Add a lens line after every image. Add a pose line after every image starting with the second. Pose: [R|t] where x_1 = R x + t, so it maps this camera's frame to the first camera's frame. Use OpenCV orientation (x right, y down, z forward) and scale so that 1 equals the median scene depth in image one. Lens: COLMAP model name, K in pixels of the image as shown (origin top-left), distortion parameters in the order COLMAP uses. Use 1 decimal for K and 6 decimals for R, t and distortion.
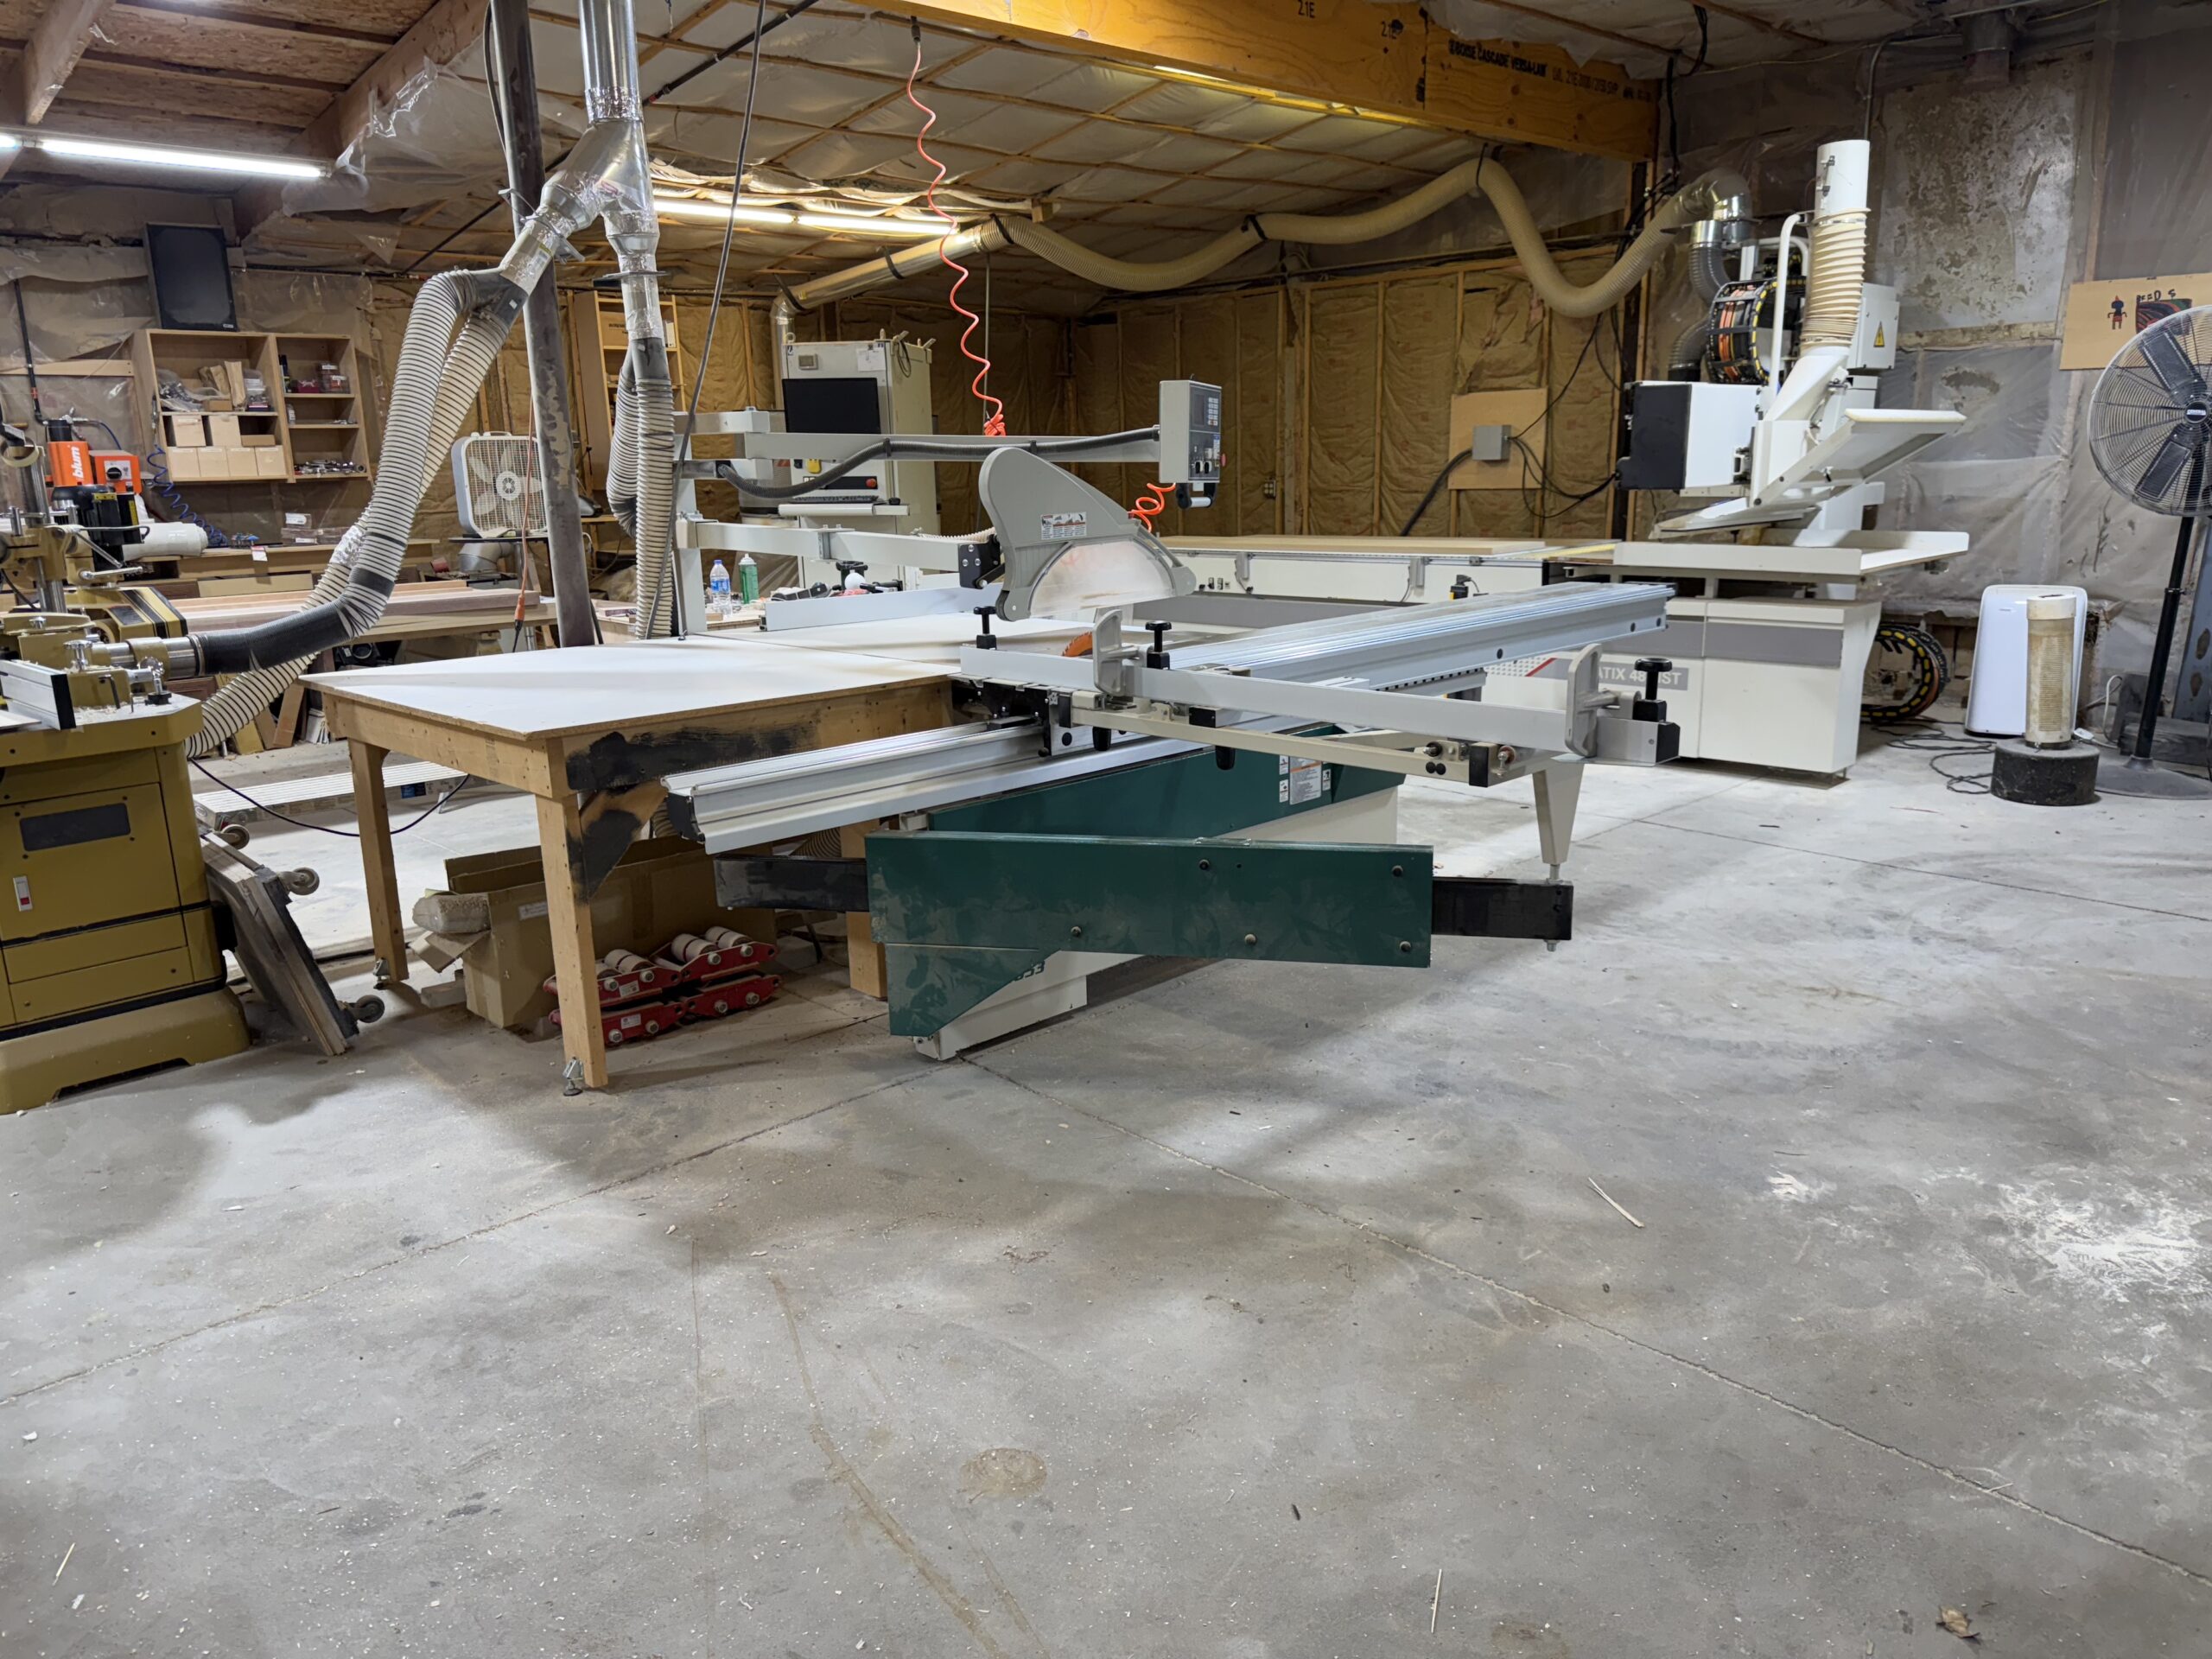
lens RADIAL K [[1597.7, 0, 1092.2], [0, 1597.7, 811.0], [0, 0, 1]] dist [0.033911, -0.047701]
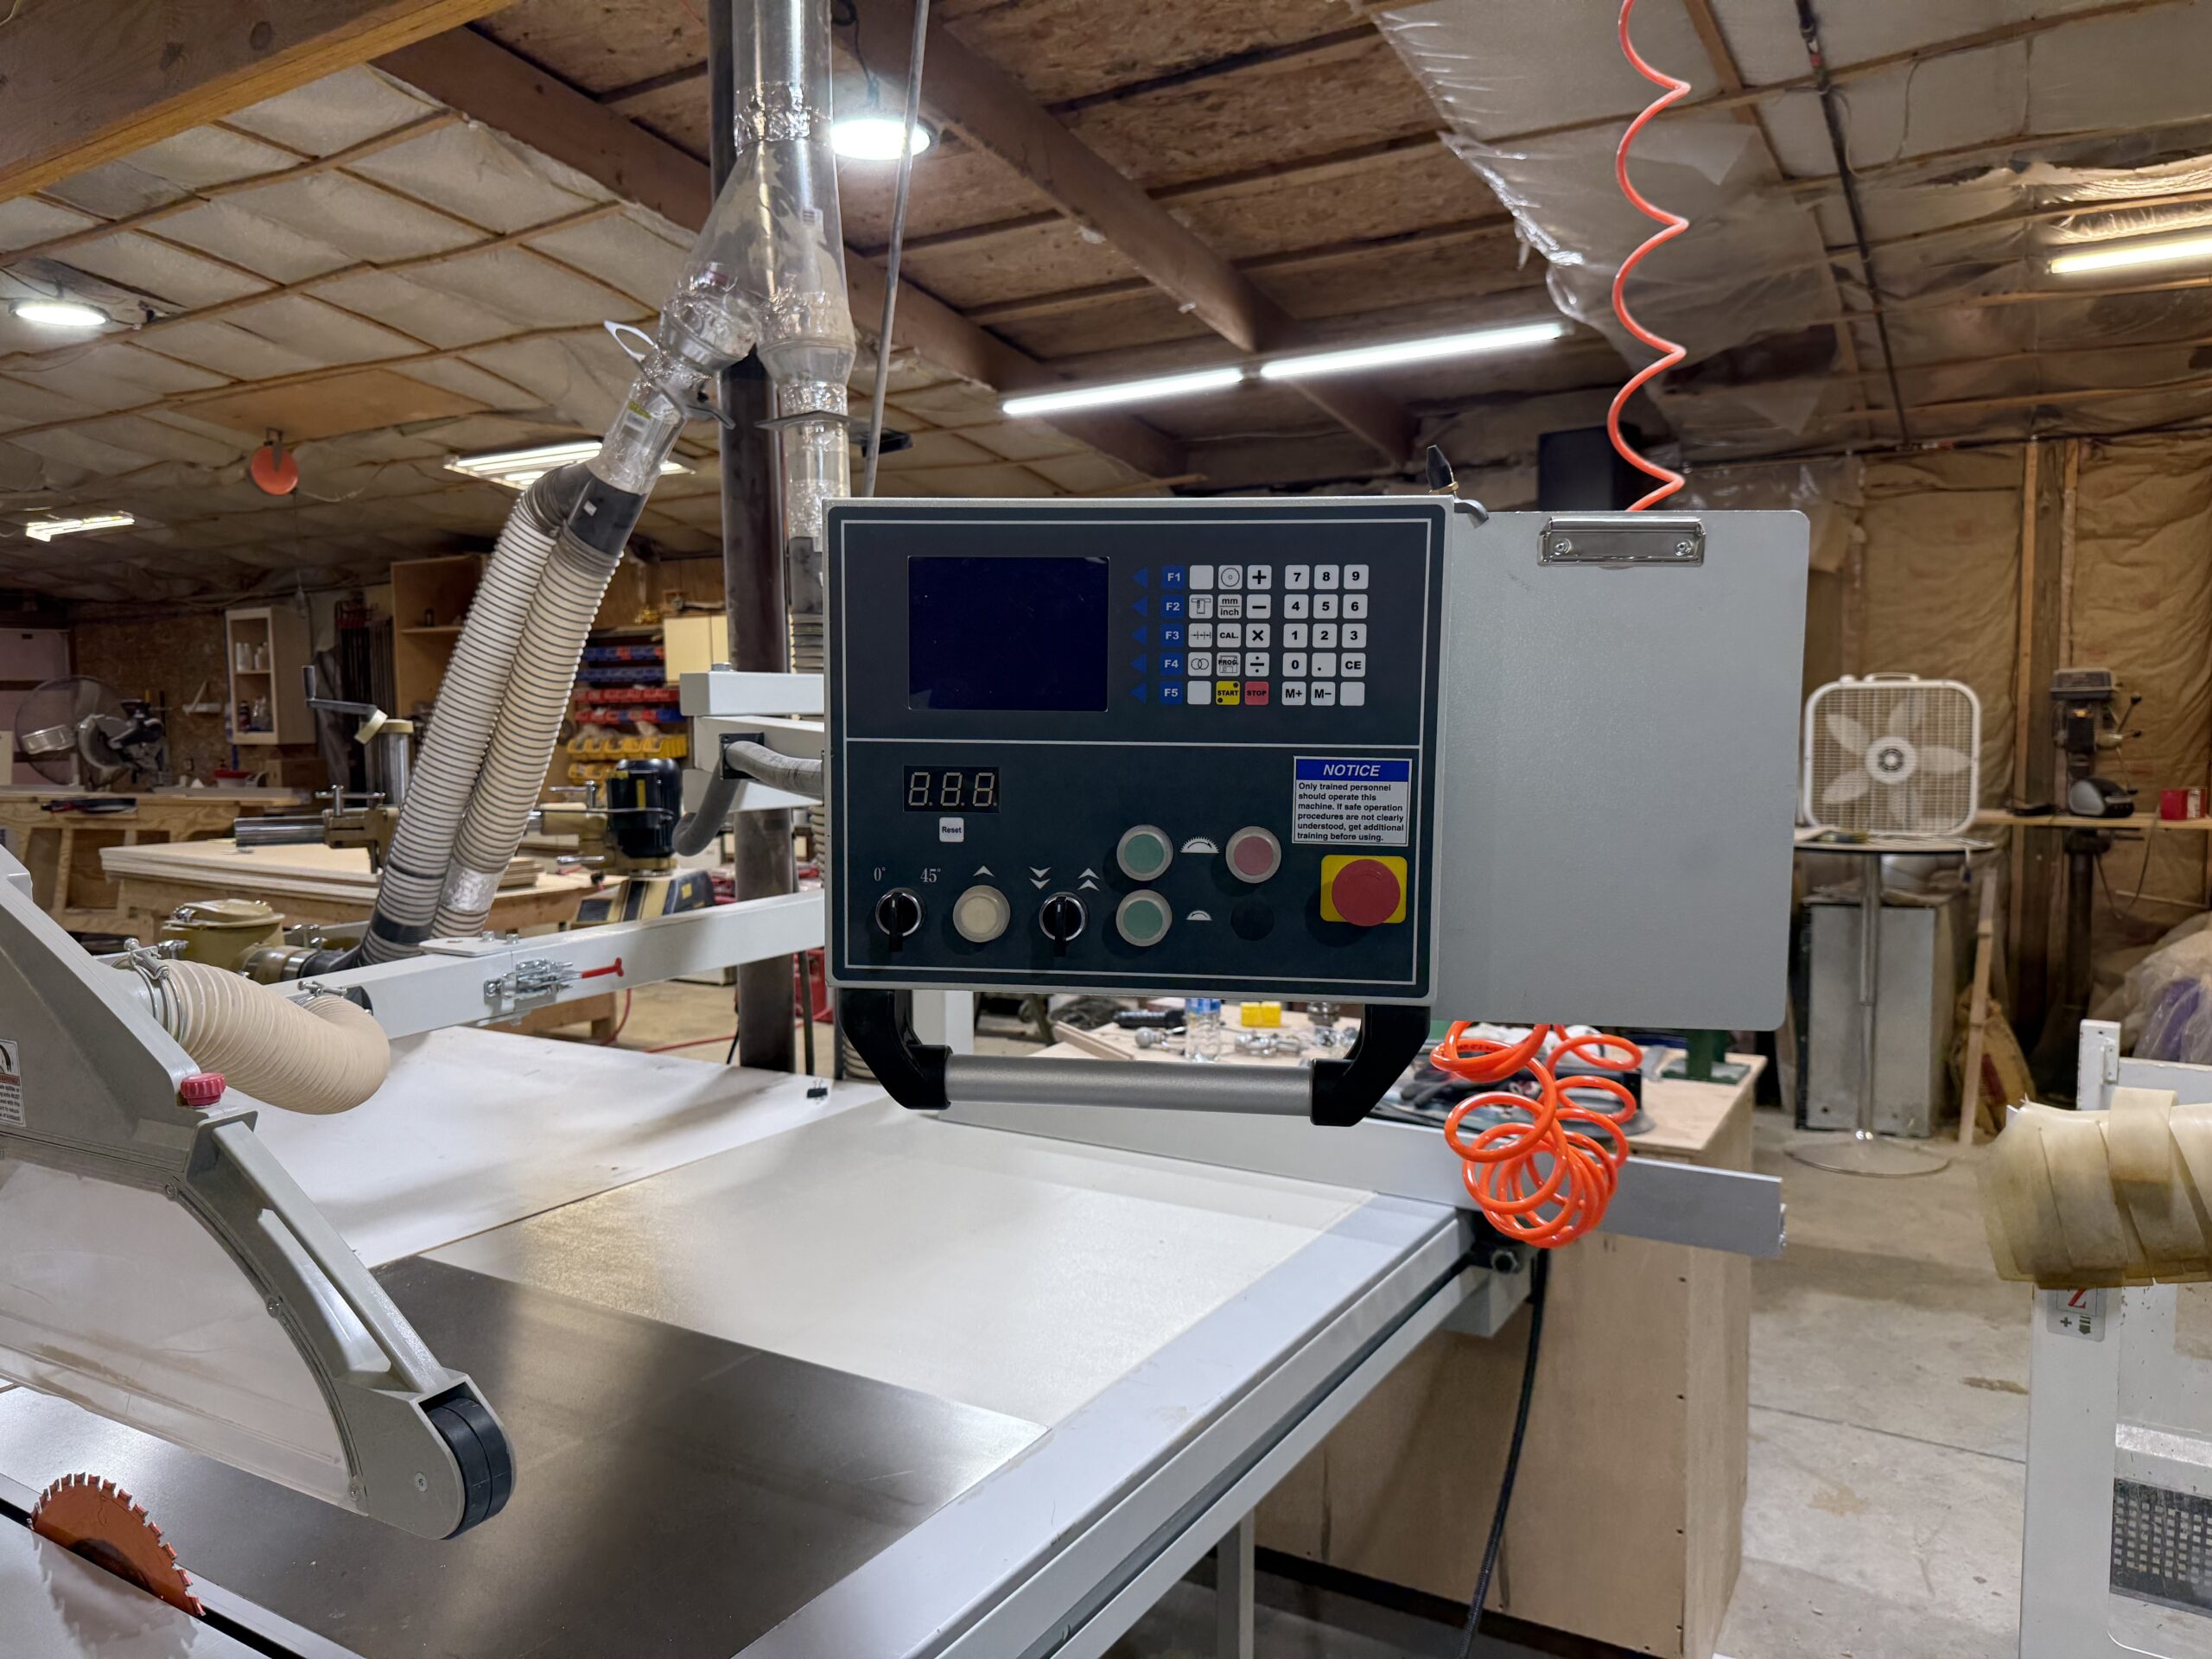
lens RADIAL K [[1597.7, 0, 1100.7], [0, 1597.7, 835.0], [0, 0, 1]] dist [0.033911, -0.047701]
pose [[0.214596, 0.095432, -0.972029, 0.335683], [-0.212345, 0.975969, 0.048939, -0.271718], [0.953340, 0.195903, 0.229704, 1.113516]]
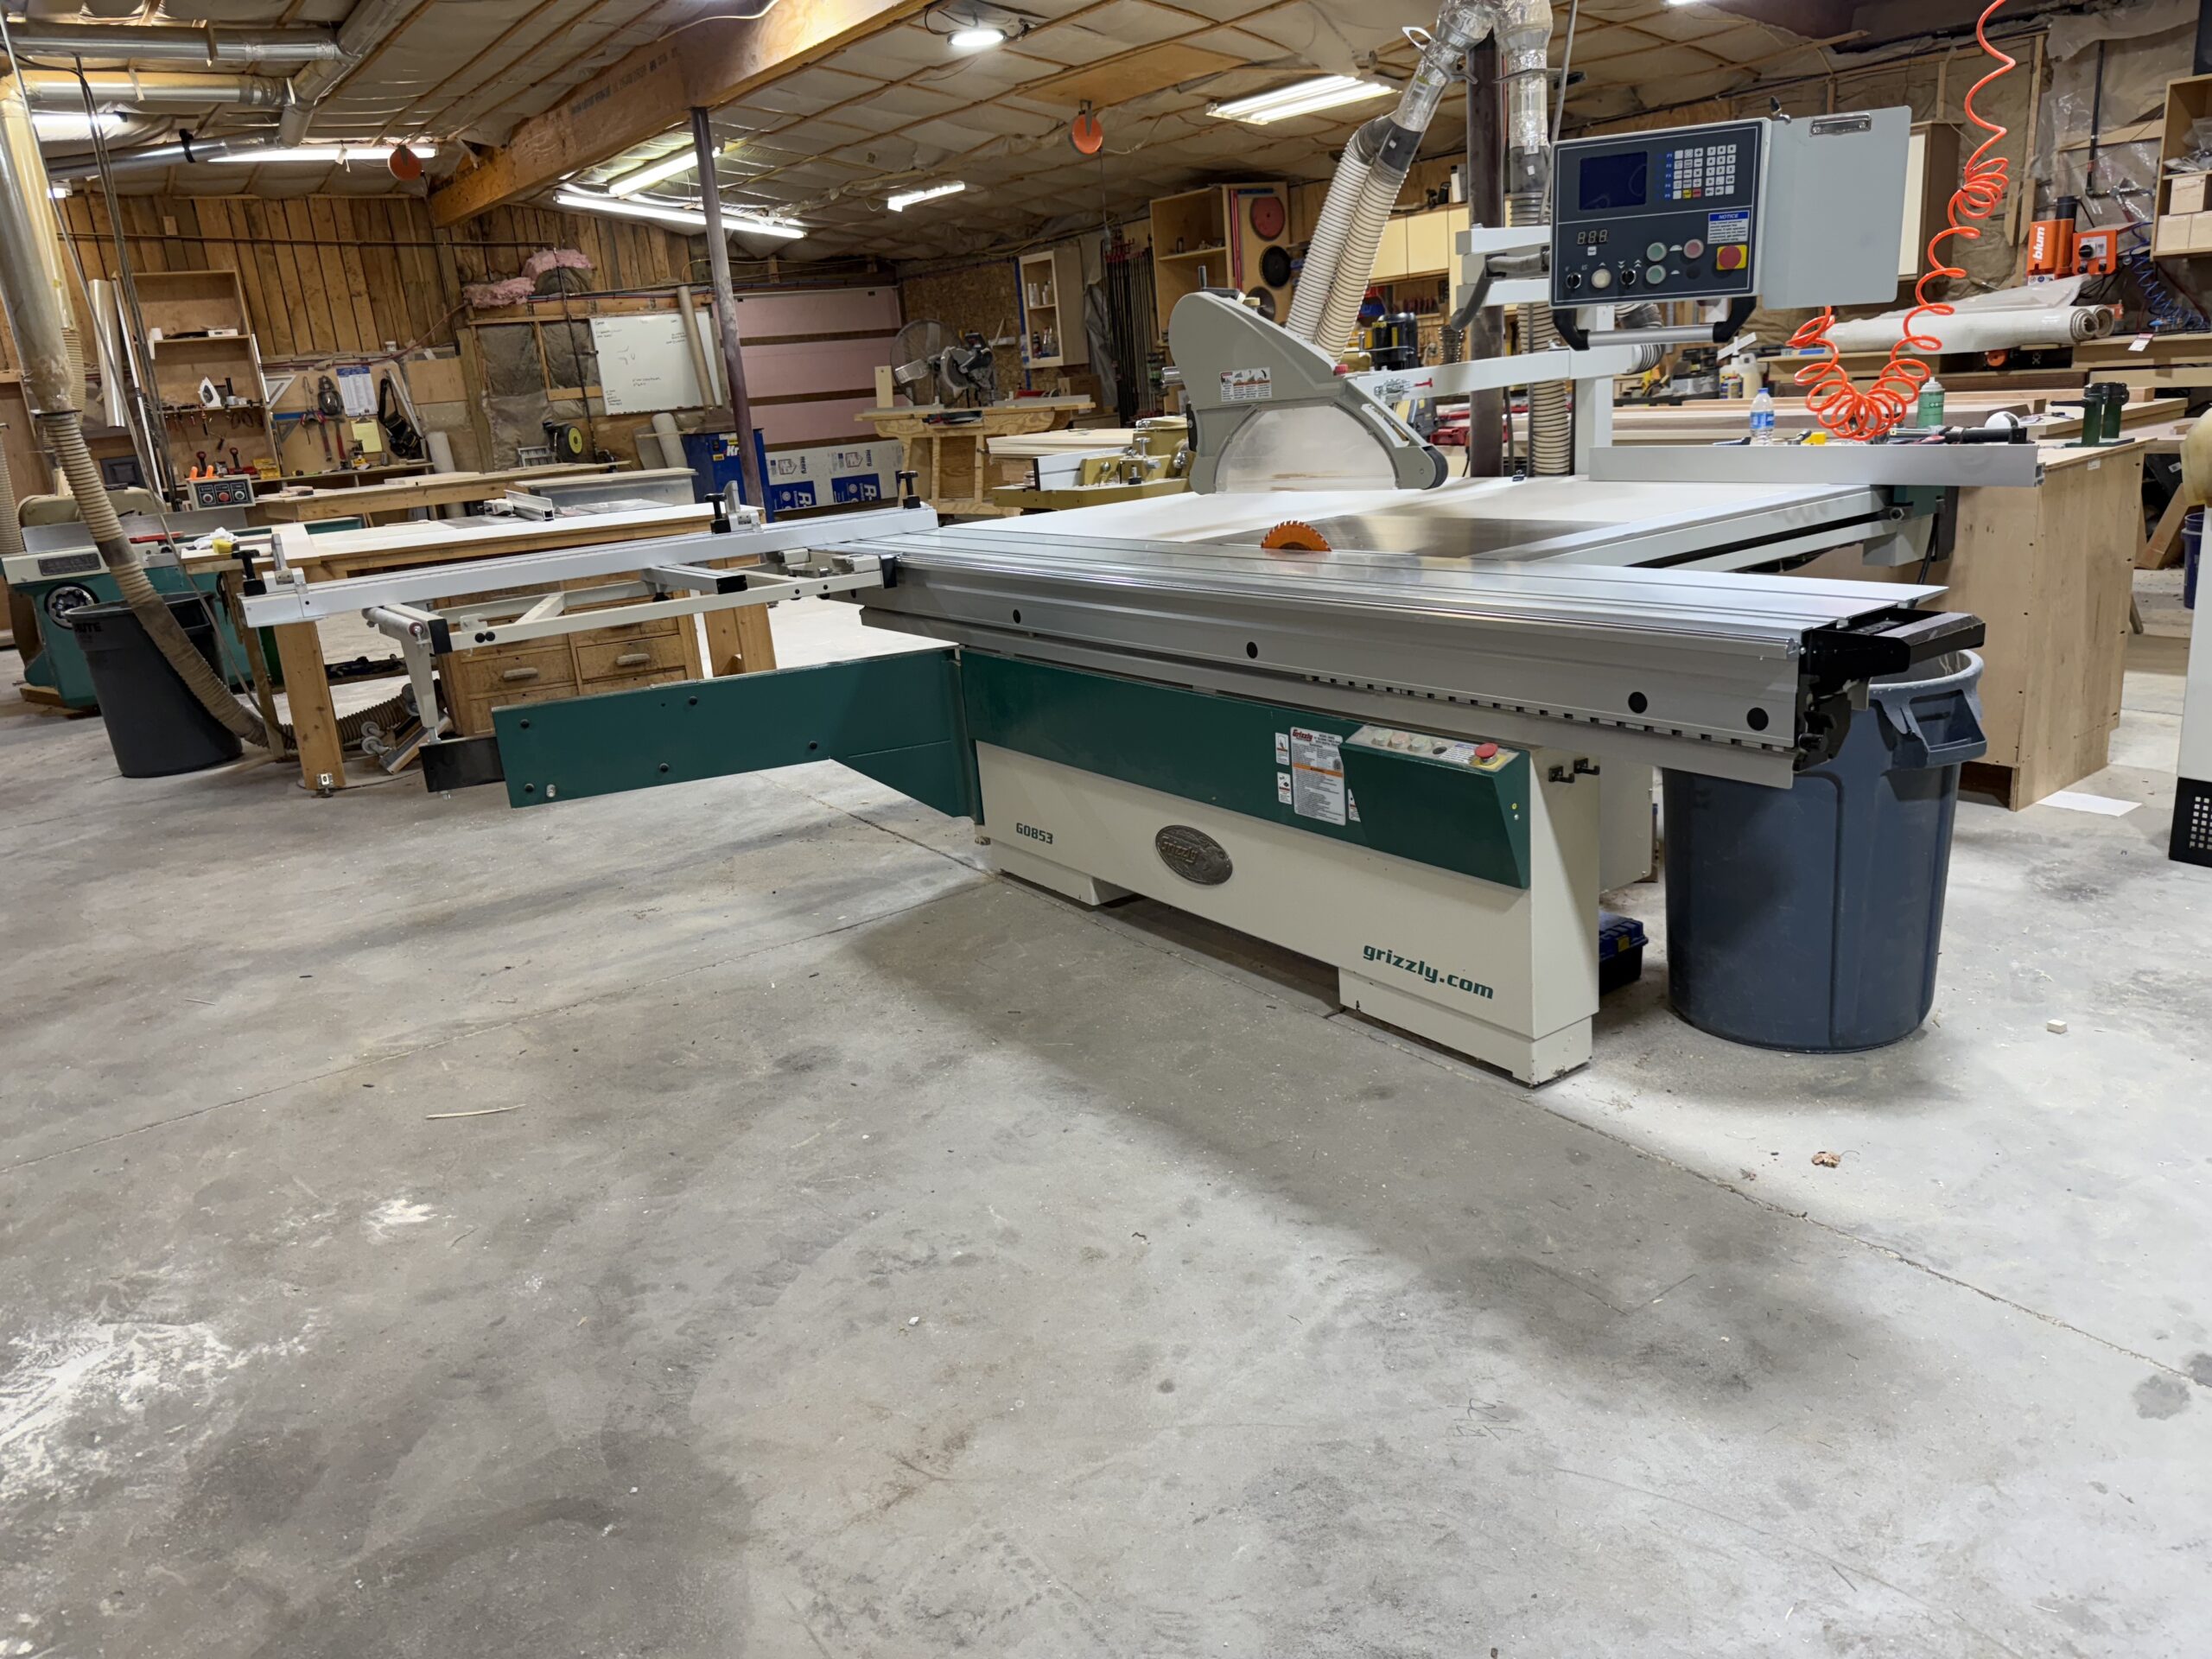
lens RADIAL K [[1597.7, 0, 1123.4], [0, 1597.7, 842.4], [0, 0, 1]] dist [0.033911, -0.047701]
pose [[-0.164827, 0.318375, -0.933525, 0.837817], [-0.134289, 0.930413, 0.341025, -0.232057], [0.977138, 0.181573, -0.110603, 1.073035]]
